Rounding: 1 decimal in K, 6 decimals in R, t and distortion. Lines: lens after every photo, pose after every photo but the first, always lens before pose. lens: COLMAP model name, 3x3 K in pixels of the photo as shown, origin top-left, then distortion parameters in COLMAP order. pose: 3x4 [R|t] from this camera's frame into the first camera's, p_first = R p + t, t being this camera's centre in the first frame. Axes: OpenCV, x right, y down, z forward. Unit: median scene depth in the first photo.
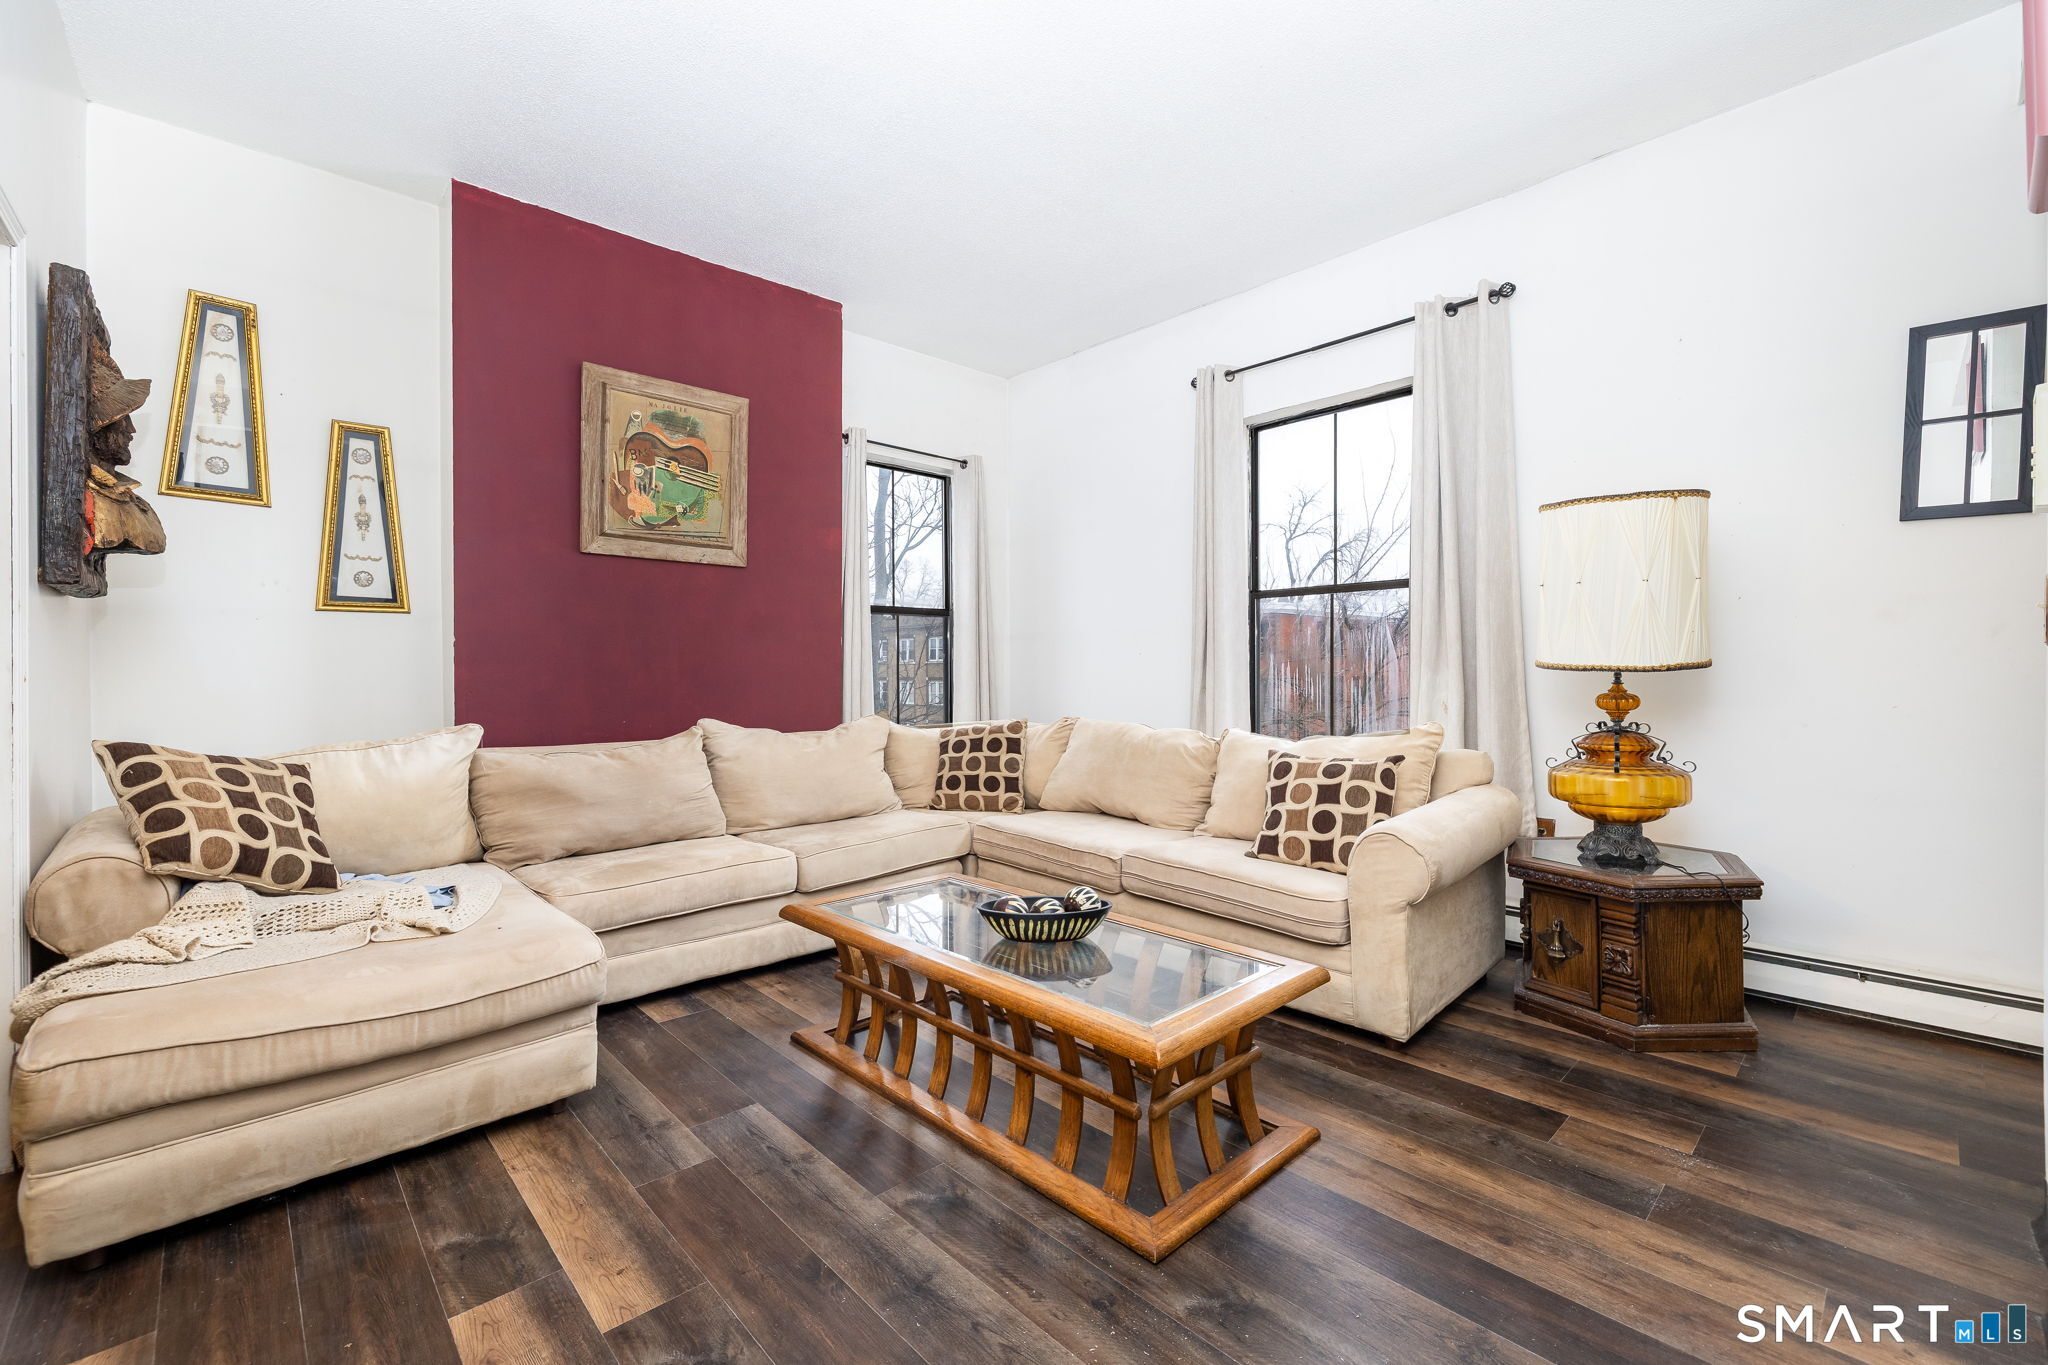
lens RADIAL K [[872.1, 0, 1021.1], [0, 872.1, 681.6], [0, 0, 1]] dist [-0.003181, 0.000249]
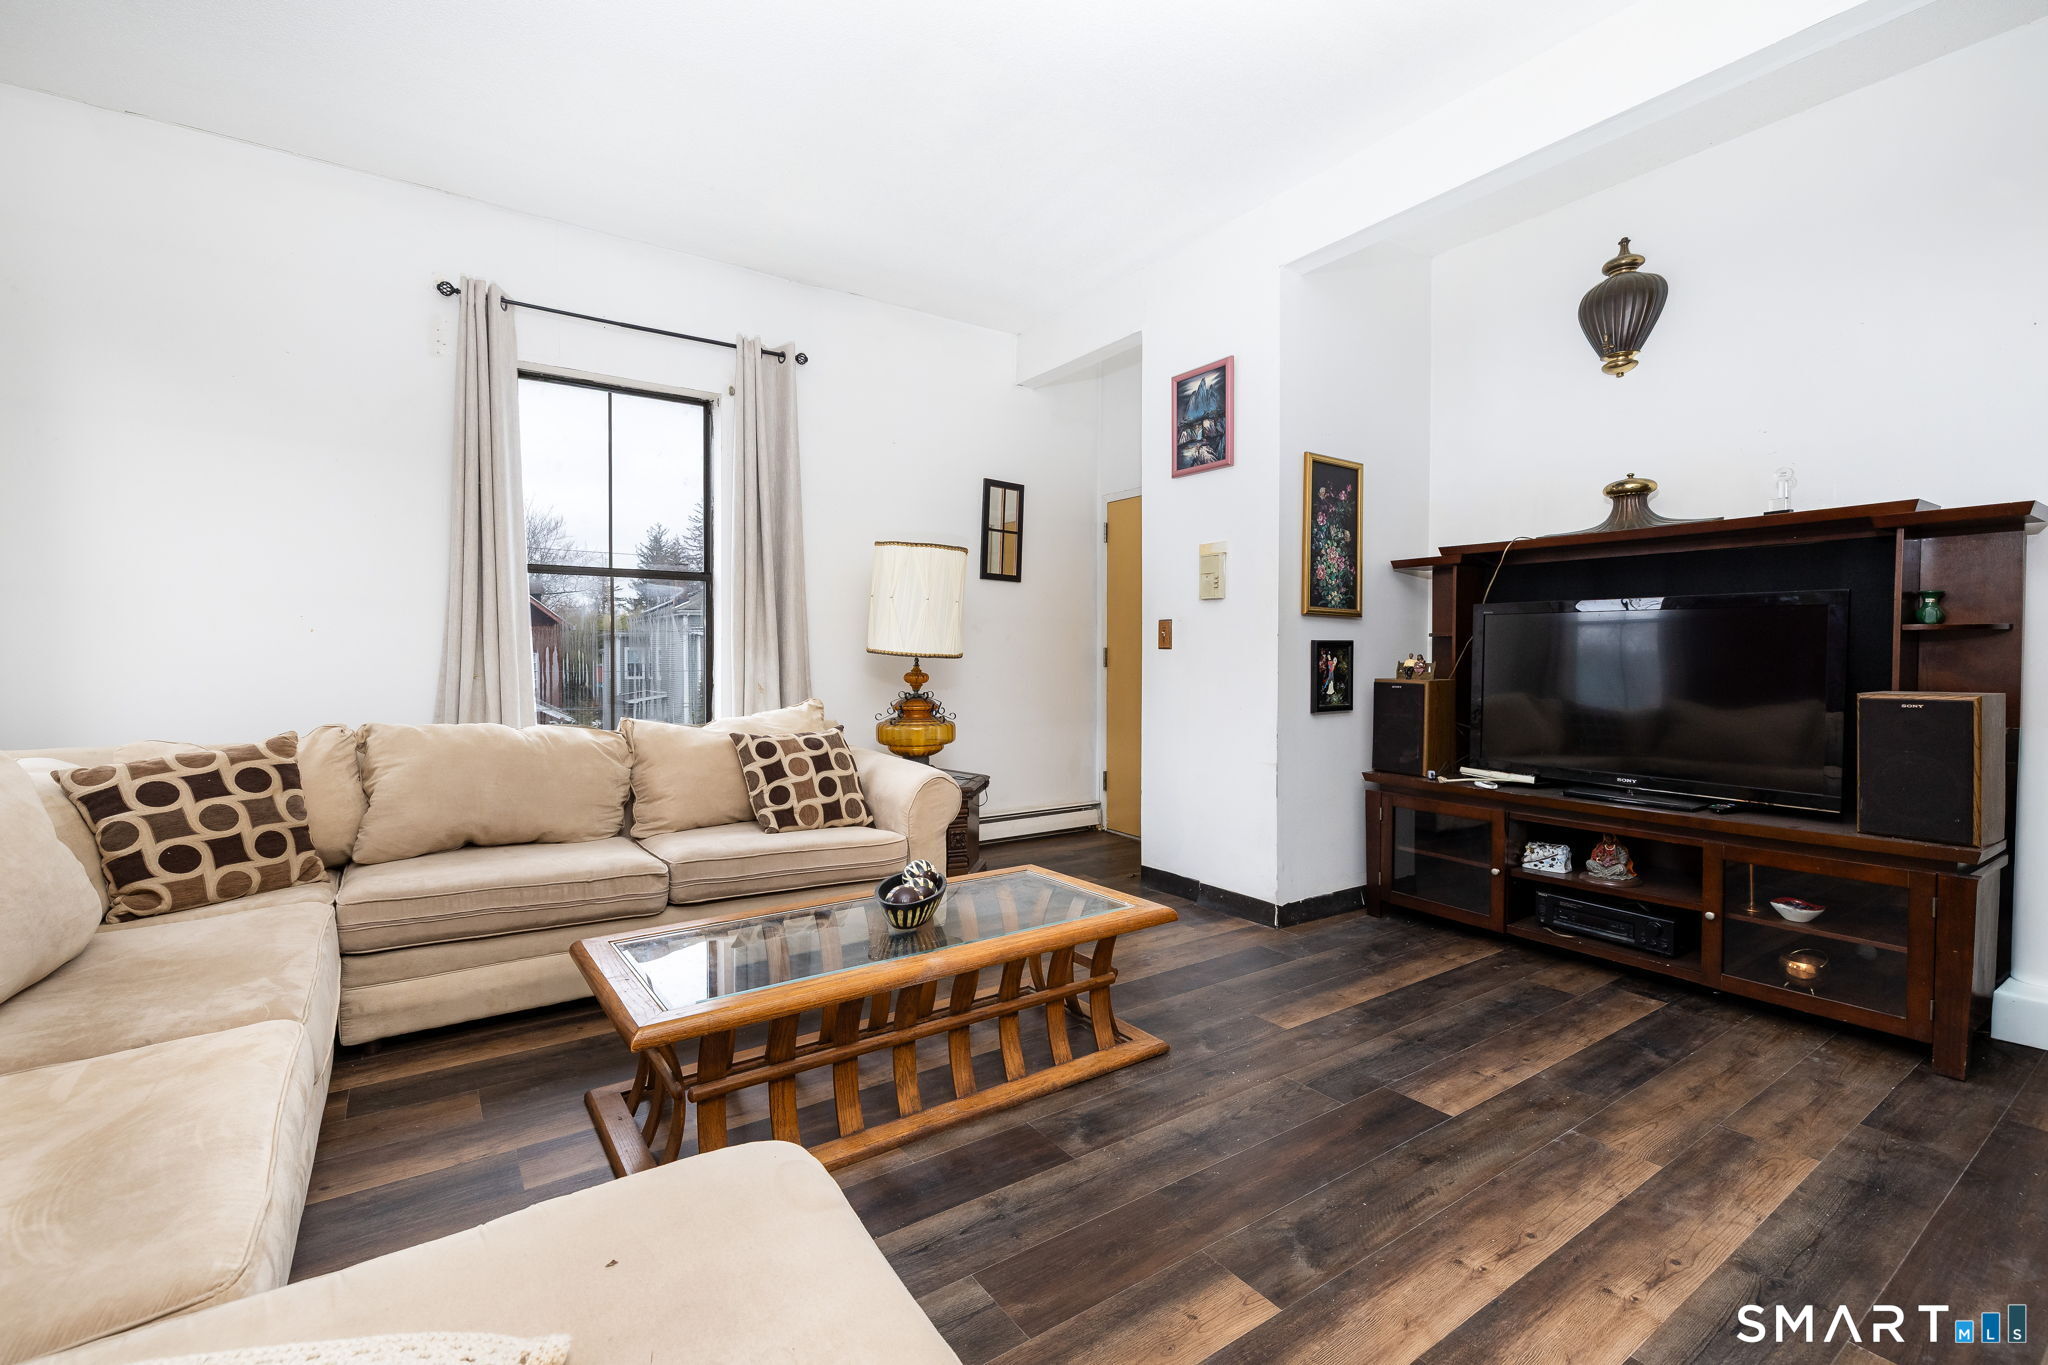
lens RADIAL K [[872.1, 0, 1018.7], [0, 872.1, 671.7], [0, 0, 1]] dist [-0.003181, 0.000249]
pose [[0.151502, -0.010930, 0.988397, -0.785963], [0.012182, 0.999884, 0.009190, 0.001112], [-0.988382, 0.010648, 0.151617, 0.593638]]
